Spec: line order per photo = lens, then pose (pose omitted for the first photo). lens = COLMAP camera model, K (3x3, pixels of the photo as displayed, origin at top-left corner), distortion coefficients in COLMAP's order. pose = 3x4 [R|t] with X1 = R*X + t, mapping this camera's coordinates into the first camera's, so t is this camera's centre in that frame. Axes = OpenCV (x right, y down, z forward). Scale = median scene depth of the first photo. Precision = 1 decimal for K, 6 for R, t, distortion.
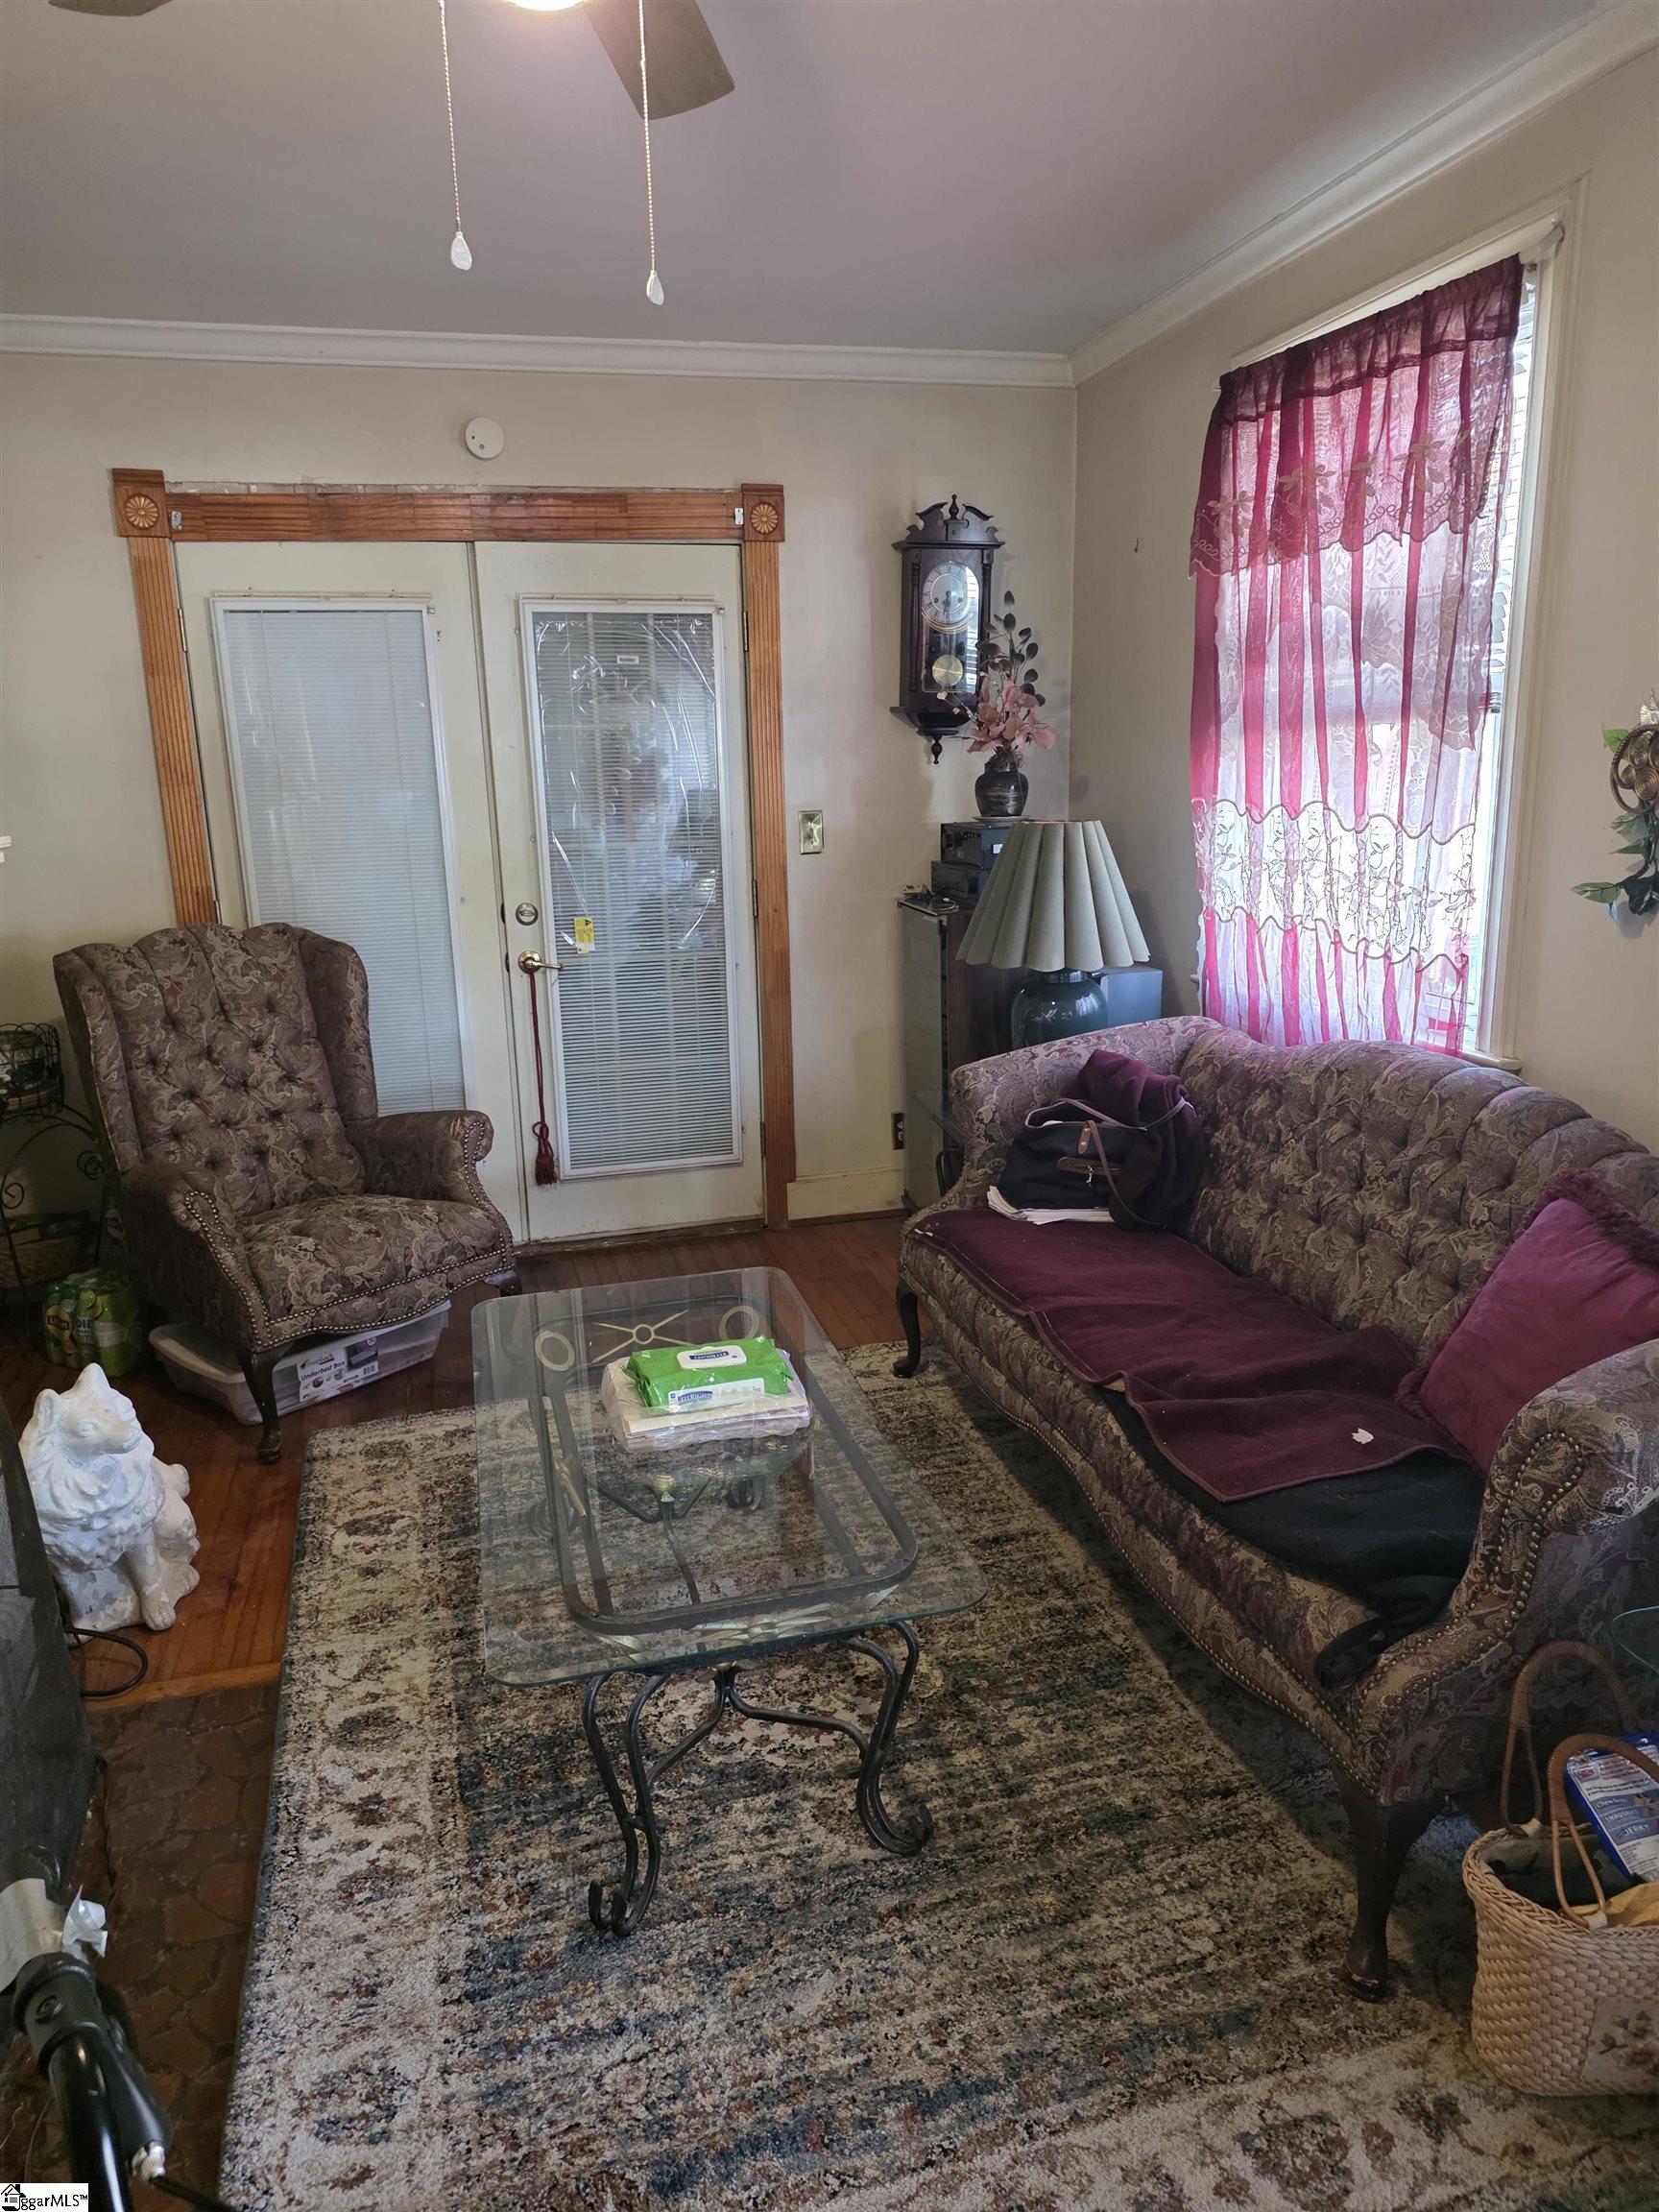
lens RADIAL K [[1480.7, 0, 801.1], [0, 1480.7, 1109.7], [0, 0, 1]] dist [0.034589, -0.030351]
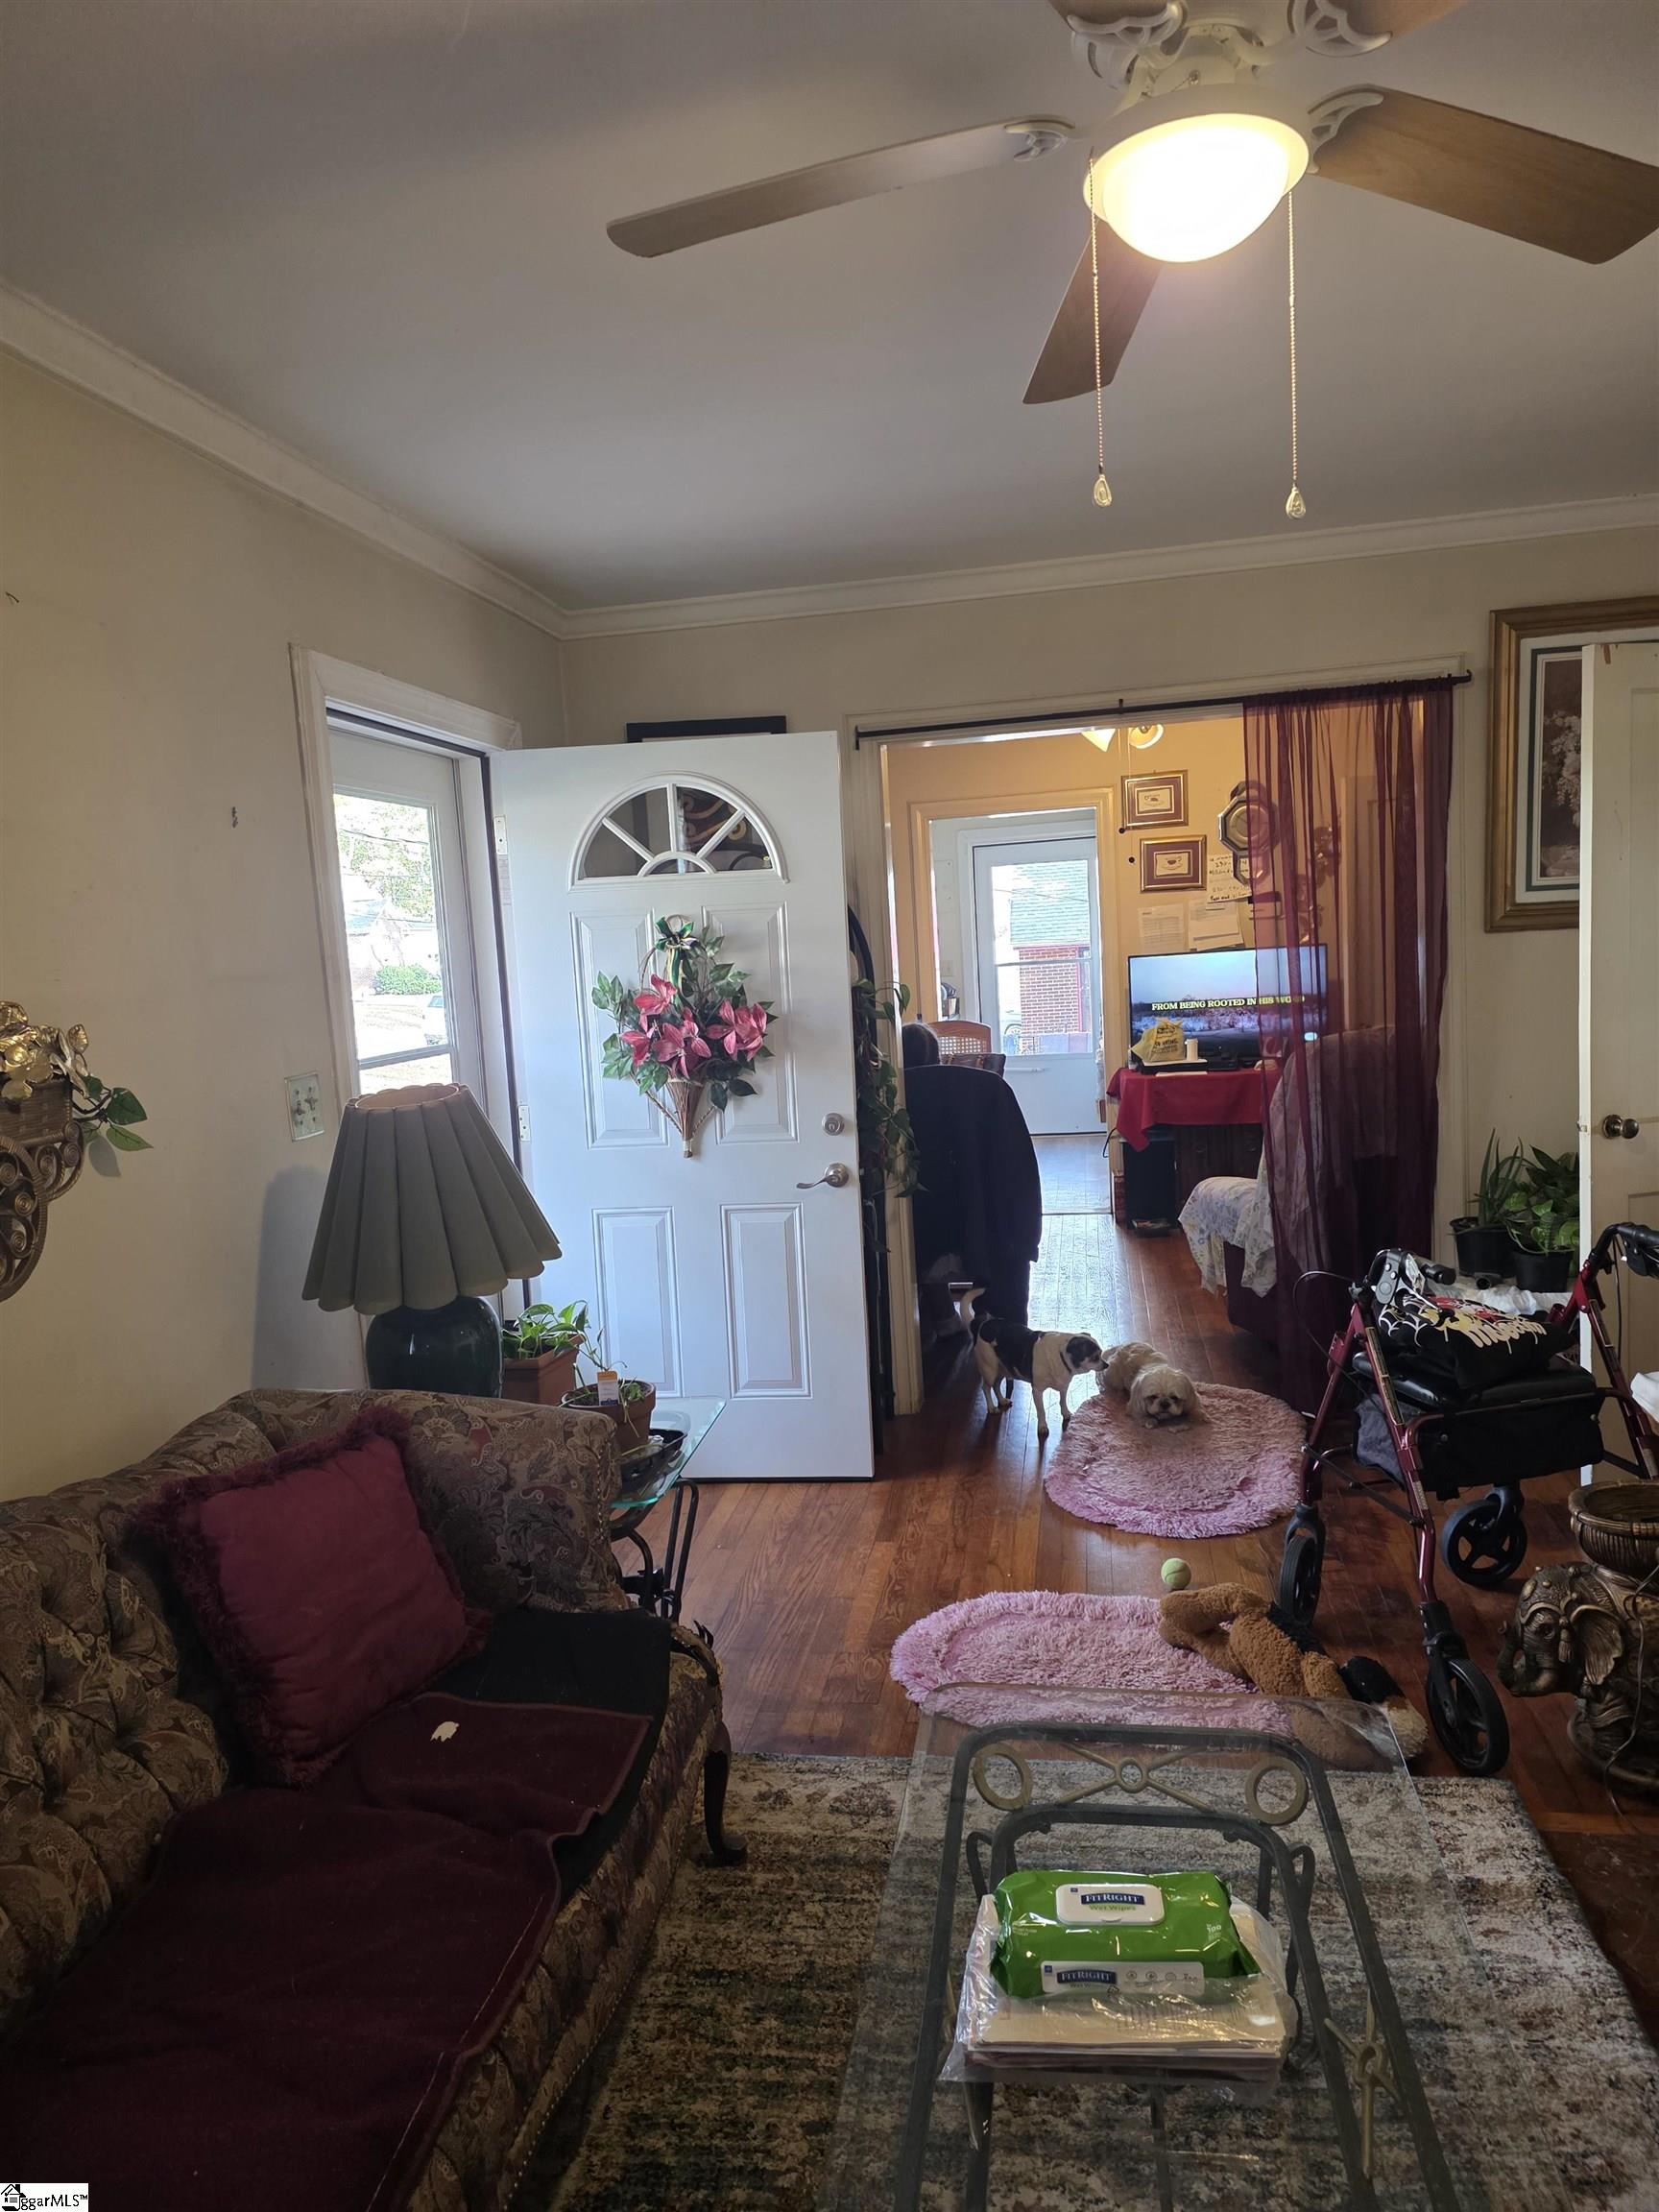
lens RADIAL K [[1480.7, 0, 801.1], [0, 1480.7, 1109.7], [0, 0, 1]] dist [0.034589, -0.030351]
pose [[-0.908166, 0.038070, 0.416876, -0.259927], [0.180155, 0.934459, 0.307132, -0.438065], [-0.377861, 0.354029, -0.855503, 1.739370]]
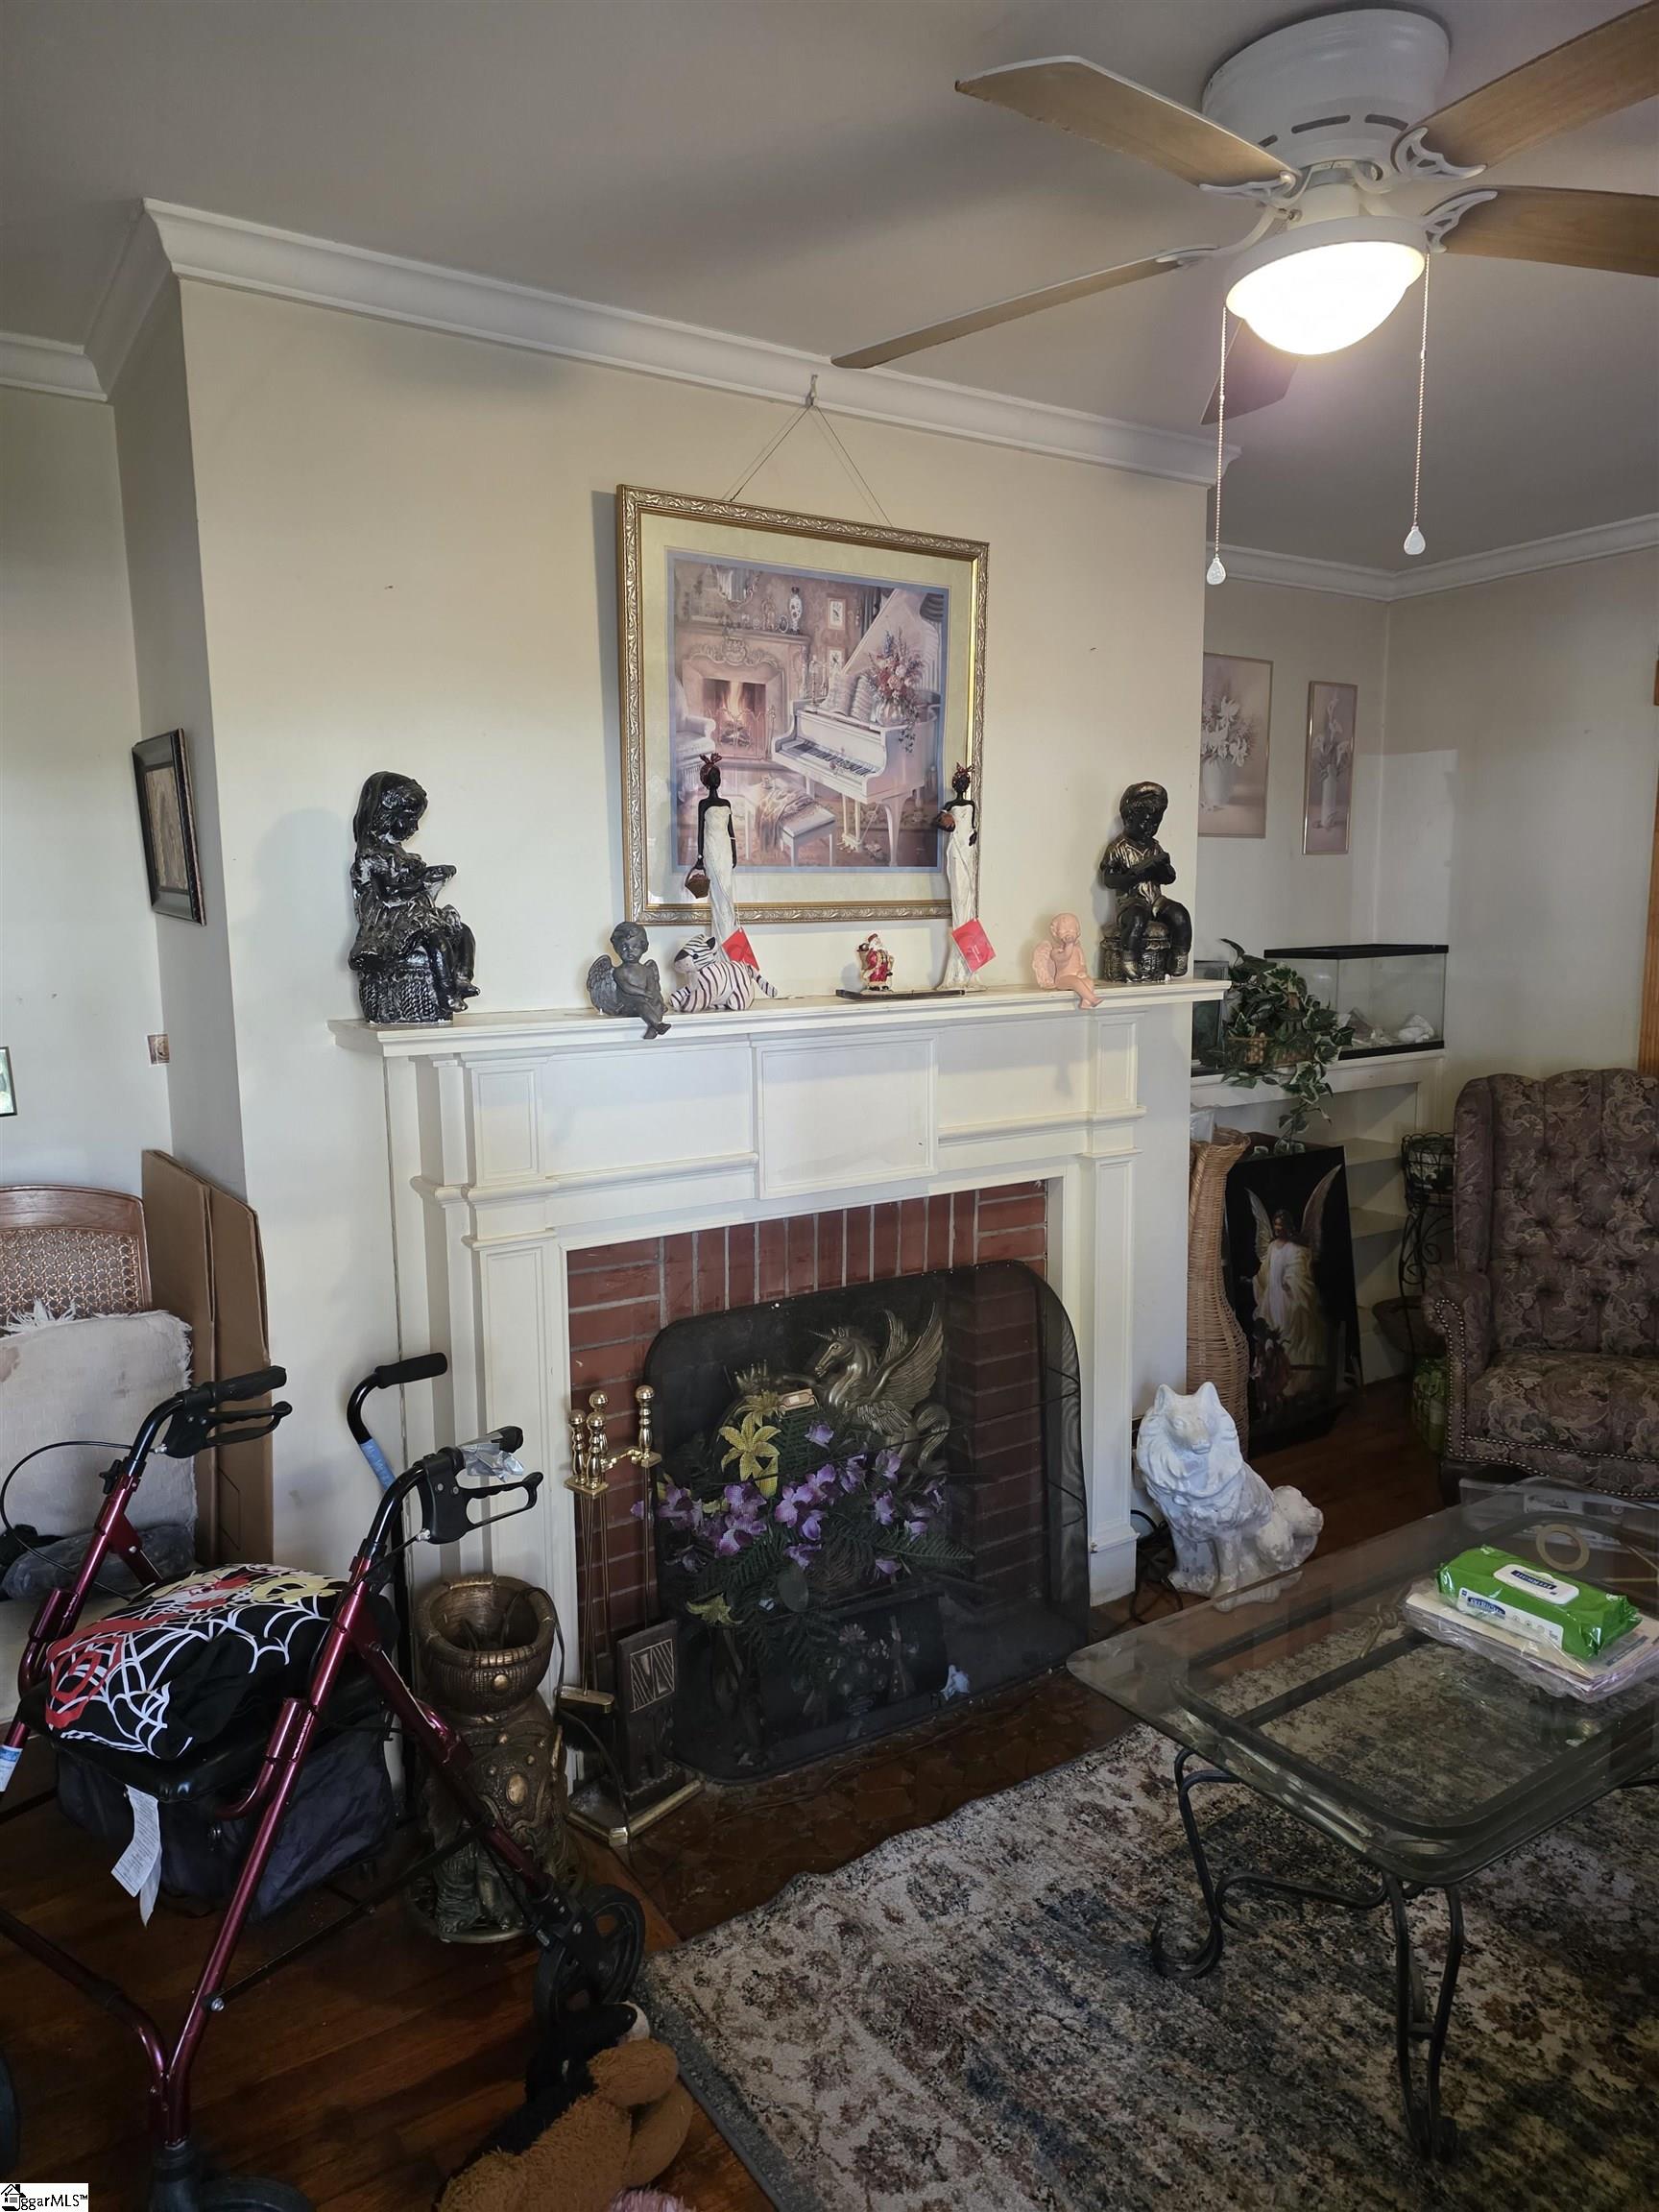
lens RADIAL K [[1480.7, 0, 801.1], [0, 1480.7, 1109.7], [0, 0, 1]] dist [0.034589, -0.030351]
pose [[0.316413, 0.155815, -0.935738, 0.738210], [-0.216740, 0.972201, 0.088597, -0.124340], [0.923530, 0.174778, 0.341388, 0.237223]]
